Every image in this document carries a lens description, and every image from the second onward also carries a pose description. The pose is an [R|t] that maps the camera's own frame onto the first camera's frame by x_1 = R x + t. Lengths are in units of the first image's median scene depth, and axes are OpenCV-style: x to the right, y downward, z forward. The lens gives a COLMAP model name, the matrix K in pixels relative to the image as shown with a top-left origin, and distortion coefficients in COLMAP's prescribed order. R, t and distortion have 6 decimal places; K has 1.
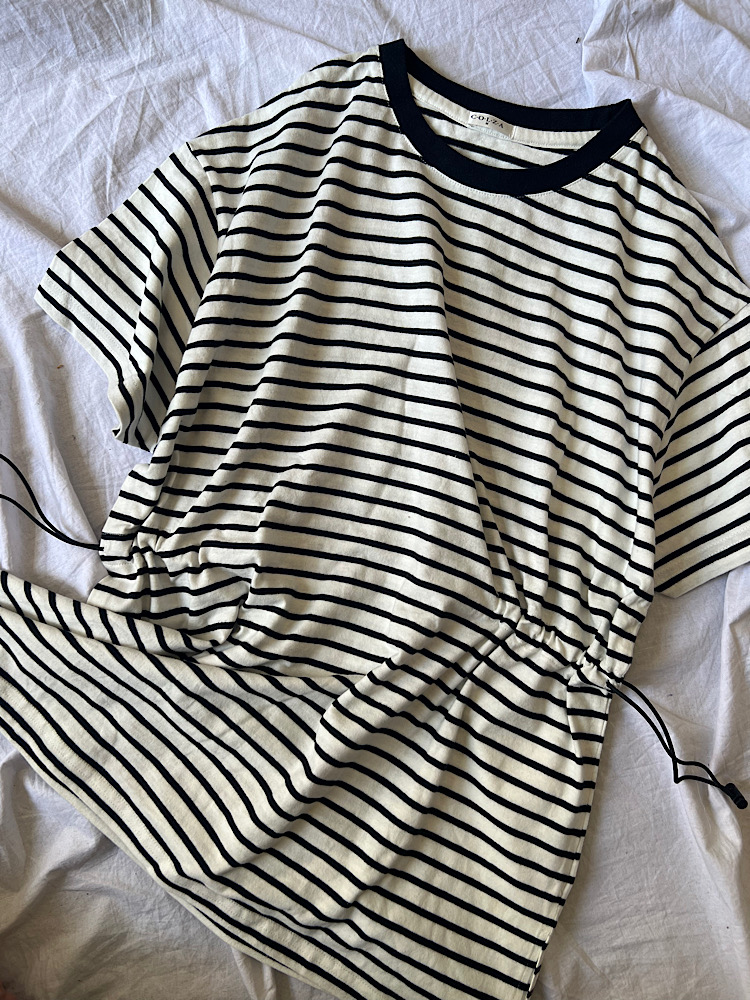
lens RADIAL K [[716.2, 0, 375.0], [0, 716.2, 500.0], [0, 0, 1]] dist [0.032874, -0.050639]
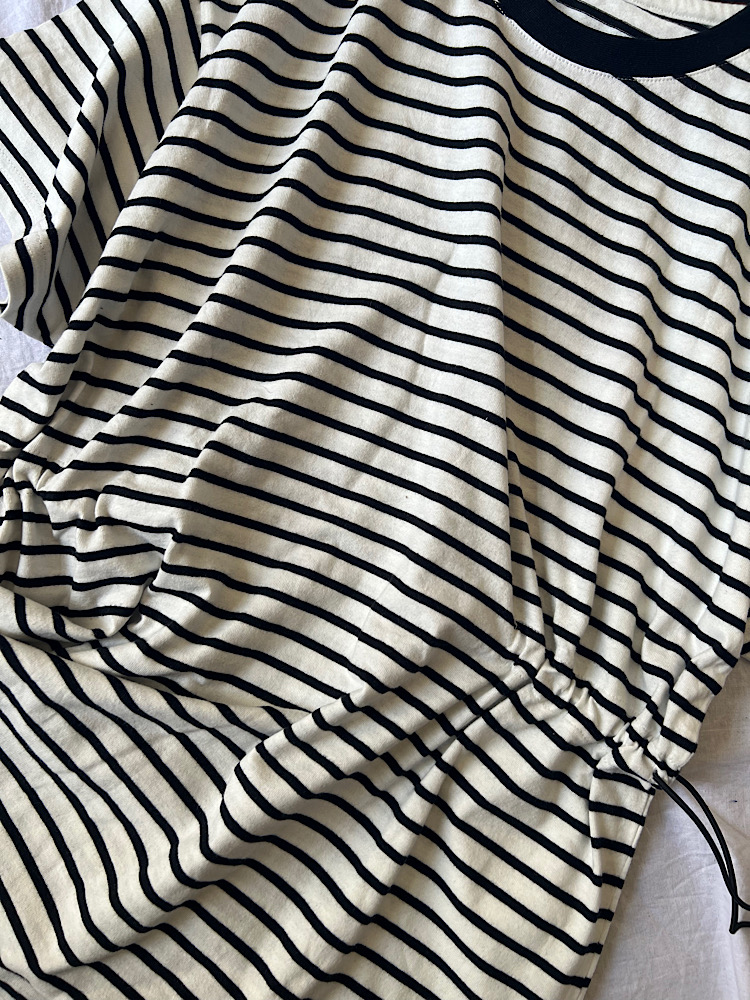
lens RADIAL K [[716.2, 0, 375.0], [0, 716.2, 500.0], [0, 0, 1]] dist [0.032874, -0.050639]
pose [[0.988704, 0.149568, 0.009704, 0.010930], [-0.149526, 0.988745, -0.004983, 0.036130], [-0.010340, 0.003476, 0.999941, 0.305172]]
